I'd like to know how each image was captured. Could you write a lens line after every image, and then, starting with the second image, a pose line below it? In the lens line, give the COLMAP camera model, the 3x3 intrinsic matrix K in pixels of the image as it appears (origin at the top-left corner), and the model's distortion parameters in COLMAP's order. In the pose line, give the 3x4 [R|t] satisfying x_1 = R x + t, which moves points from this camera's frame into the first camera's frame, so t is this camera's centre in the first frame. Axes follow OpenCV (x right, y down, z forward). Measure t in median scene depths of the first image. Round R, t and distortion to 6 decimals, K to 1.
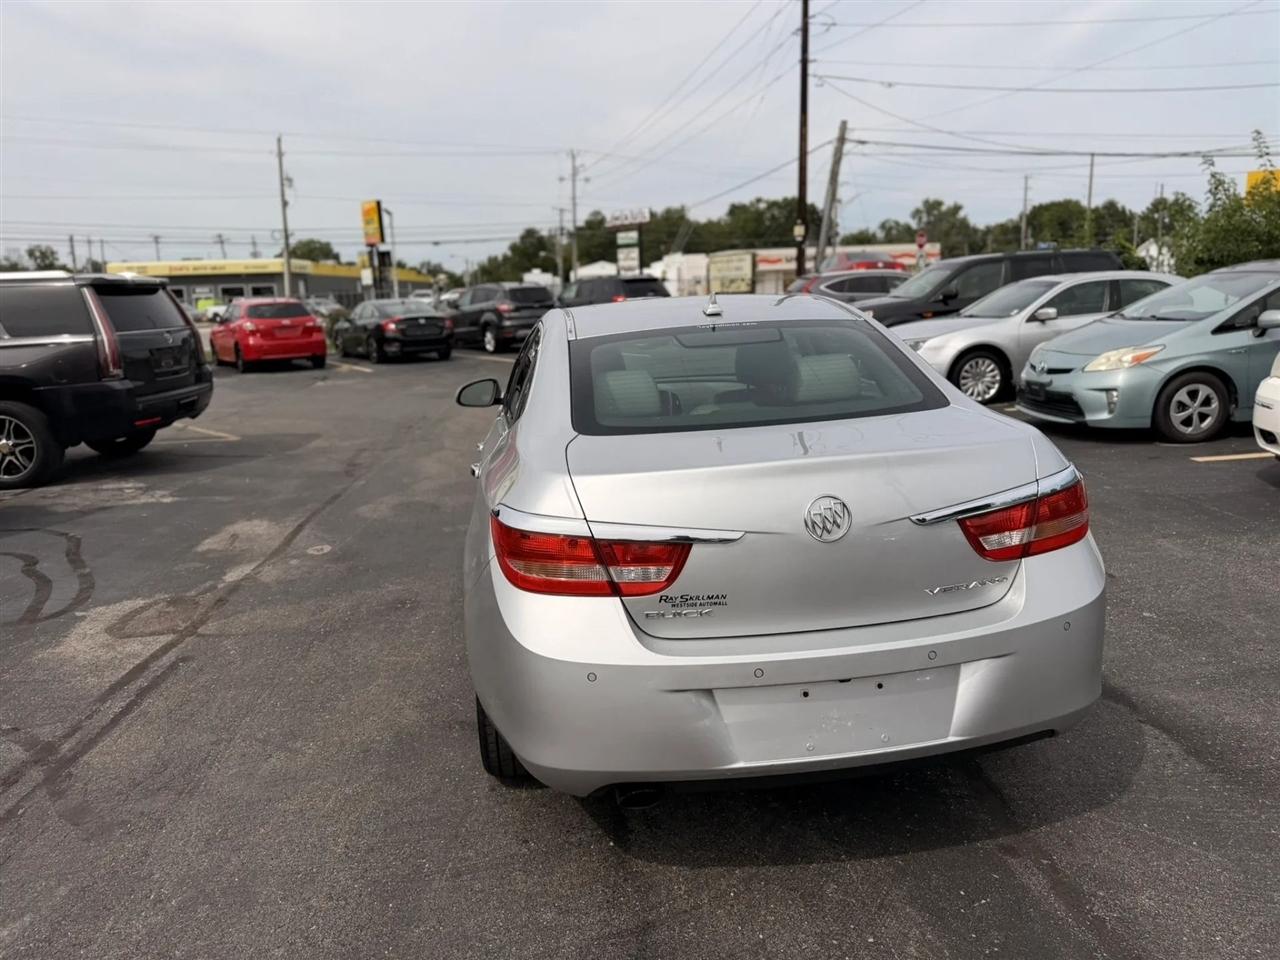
lens RADIAL K [[906.9, 0, 645.6], [0, 906.9, 474.8], [0, 0, 1]] dist [0.032808, -0.041889]
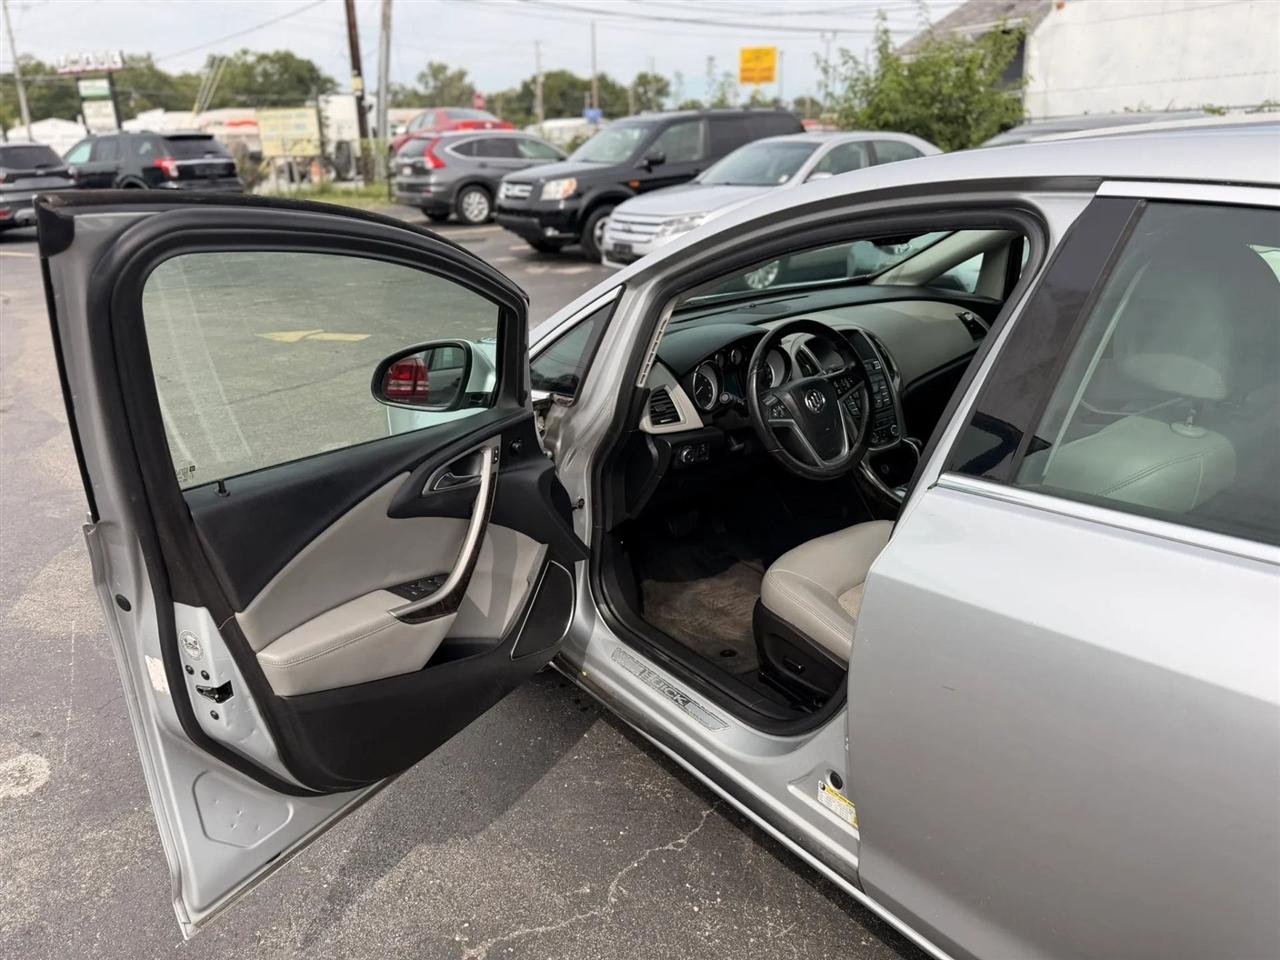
lens RADIAL K [[906.9, 0, 630.9], [0, 906.9, 482.1], [0, 0, 1]] dist [0.032808, -0.041889]
pose [[0.879147, -0.154593, 0.450779, -0.081039], [0.090733, 0.982917, 0.160133, -0.025445], [-0.467833, -0.099880, 0.878155, 0.151301]]
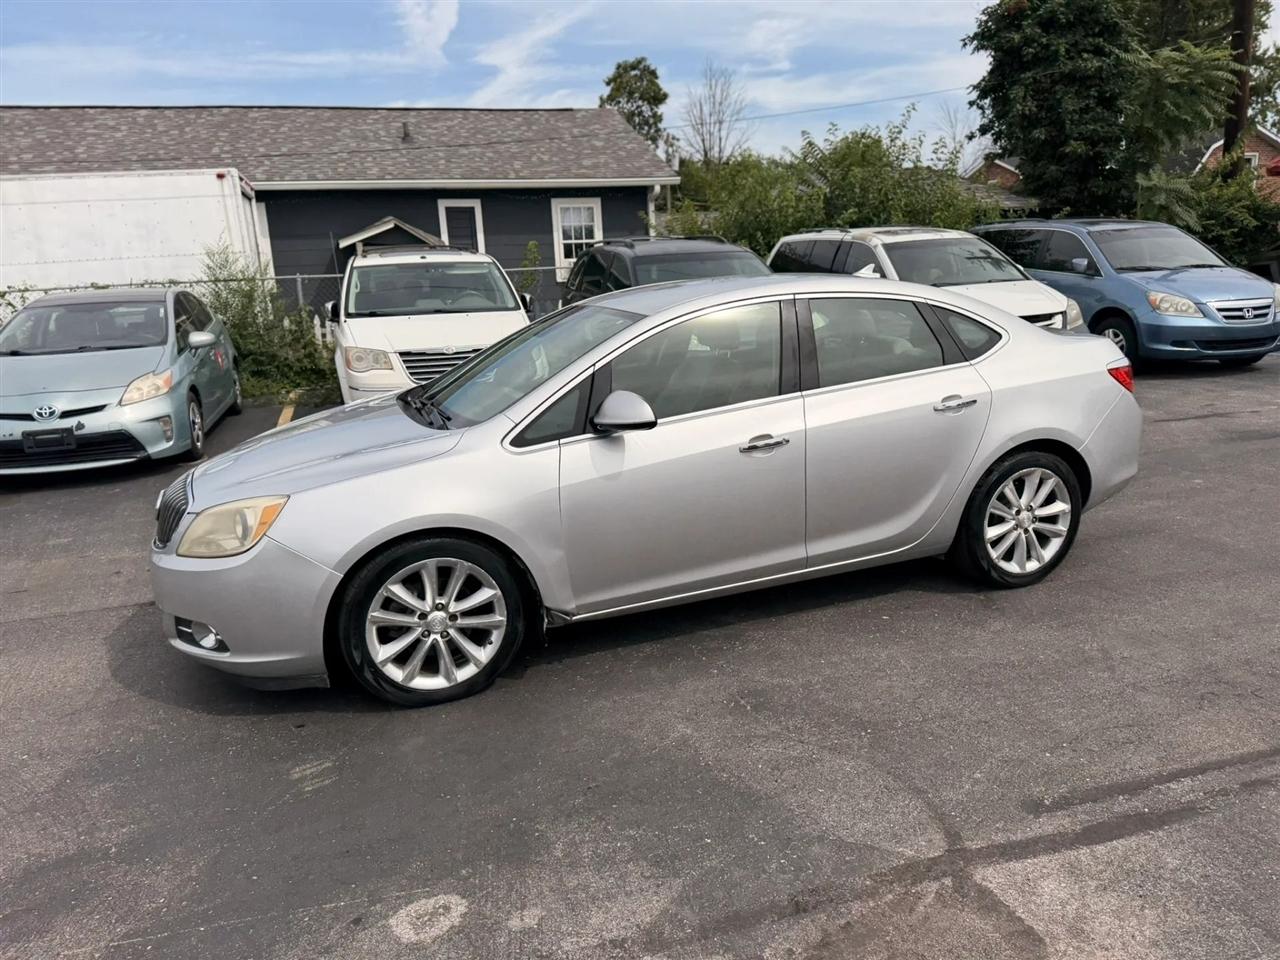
lens RADIAL K [[906.9, 0, 646.5], [0, 906.9, 488.6], [0, 0, 1]] dist [0.032808, -0.041889]
pose [[-0.219217, -0.181748, 0.958599, -0.209896], [0.248784, 0.939607, 0.235041, -0.047035], [-0.943425, 0.290009, -0.160761, 0.265912]]
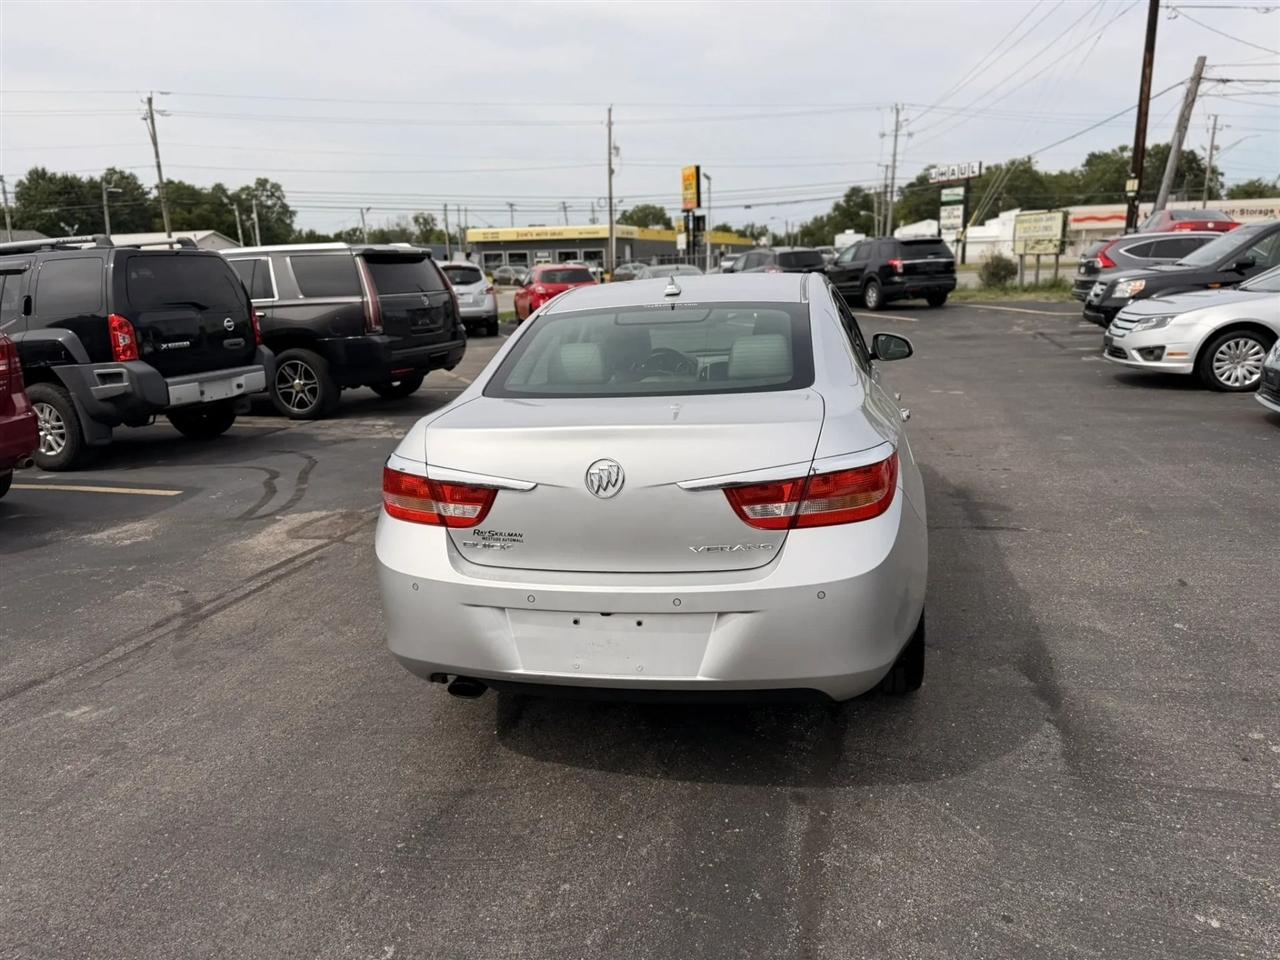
lens RADIAL K [[906.9, 0, 645.9], [0, 906.9, 483.1], [0, 0, 1]] dist [0.032808, -0.041889]
pose [[0.940665, 0.083762, -0.328835, 0.067816], [-0.067667, 0.995896, 0.060109, -0.002035], [0.332520, -0.034291, 0.942472, -0.009076]]
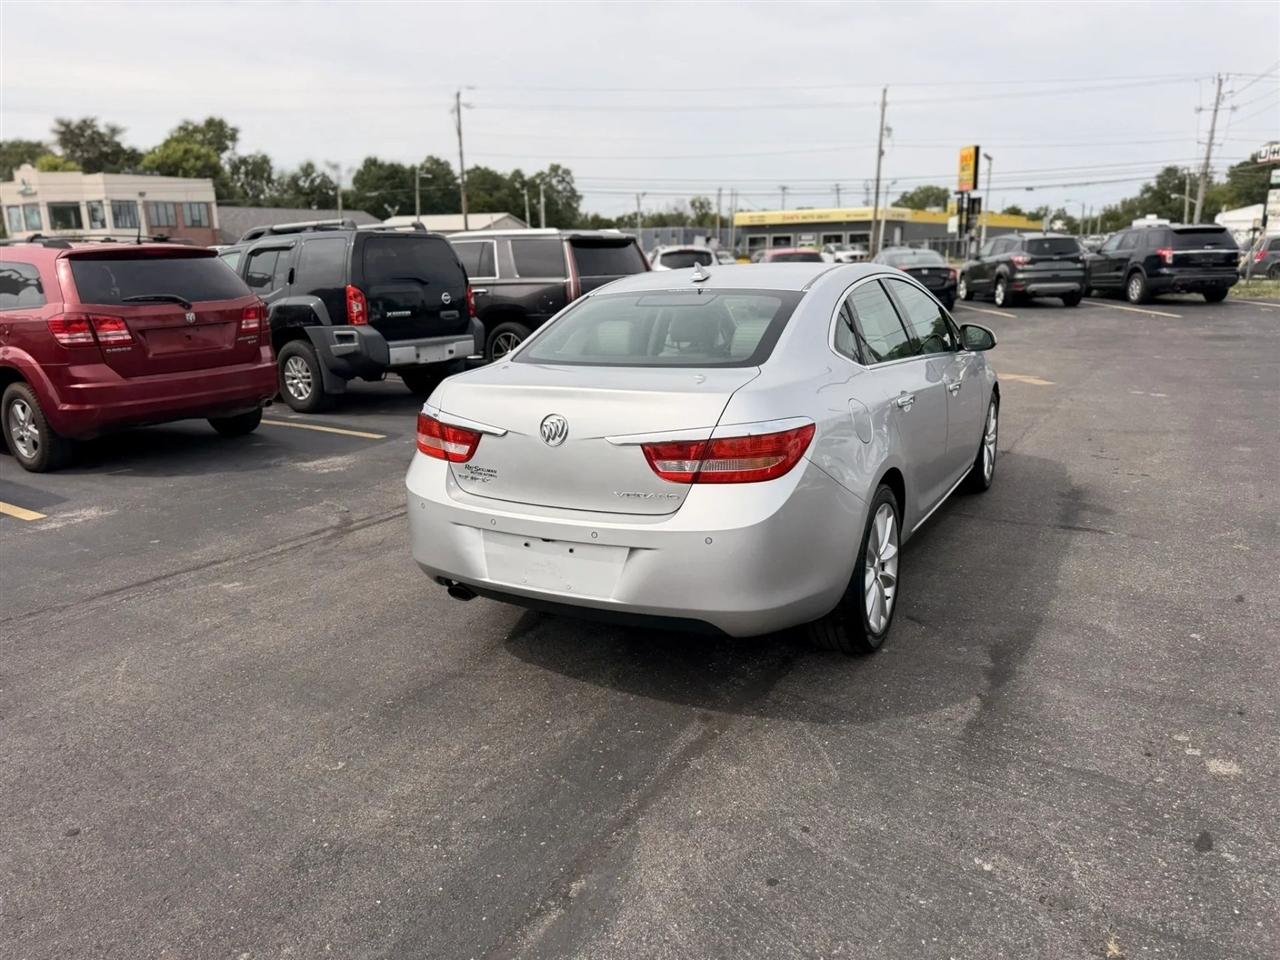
lens RADIAL K [[906.9, 0, 645.2], [0, 906.9, 474.7], [0, 0, 1]] dist [0.032808, -0.041889]
pose [[0.803503, 0.162040, -0.572822, 0.122525], [-0.129968, 0.986778, 0.096832, -0.004115], [0.580939, -0.003356, 0.813940, -0.008944]]
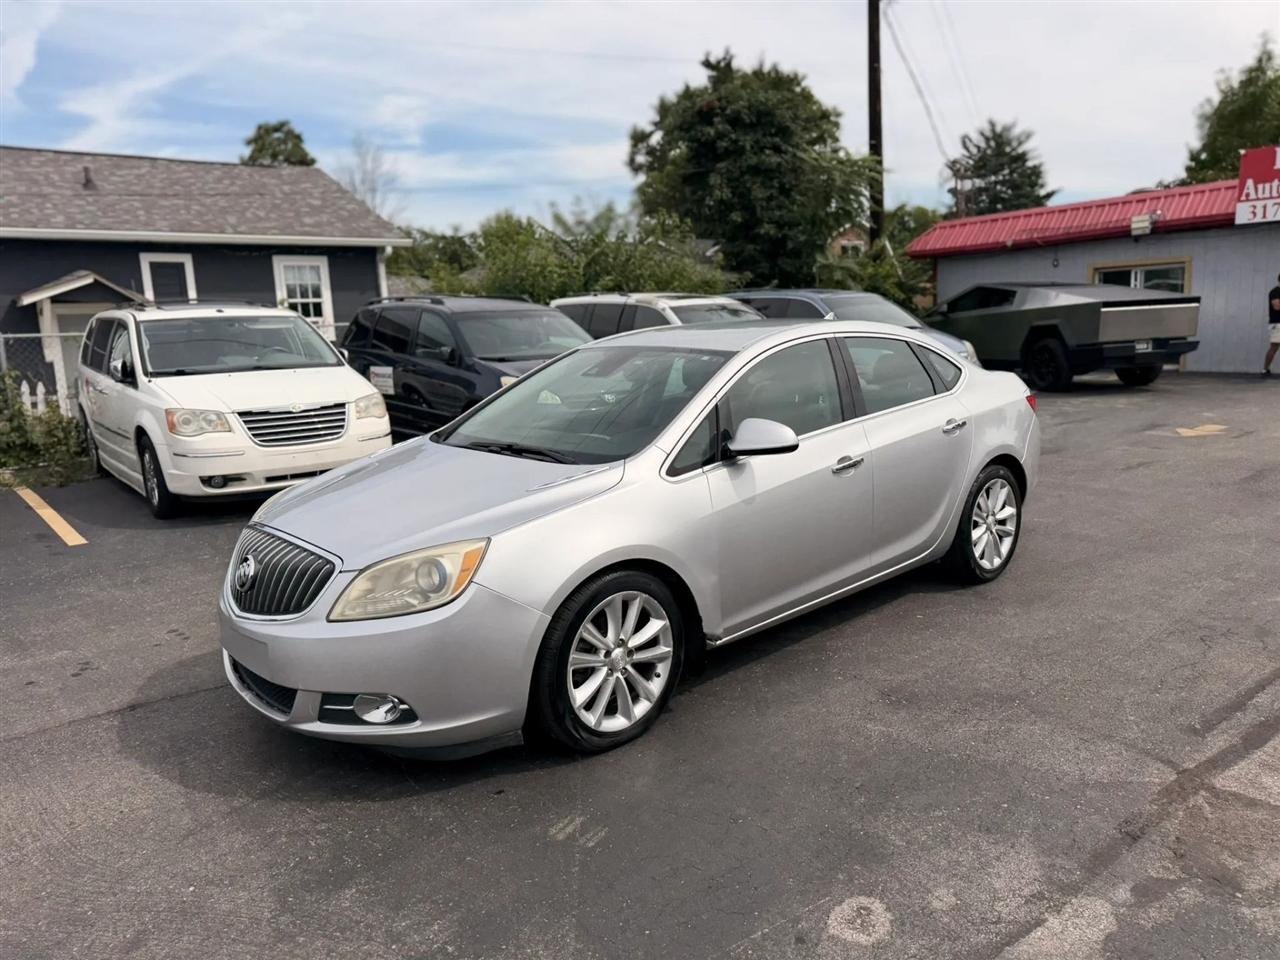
lens RADIAL K [[906.9, 0, 649.4], [0, 906.9, 483.9], [0, 0, 1]] dist [0.032808, -0.041889]
pose [[-0.565044, -0.082608, 0.820915, -0.178895], [0.227462, 0.940819, 0.251239, -0.063214], [-0.793086, 0.328688, -0.512814, 0.351173]]
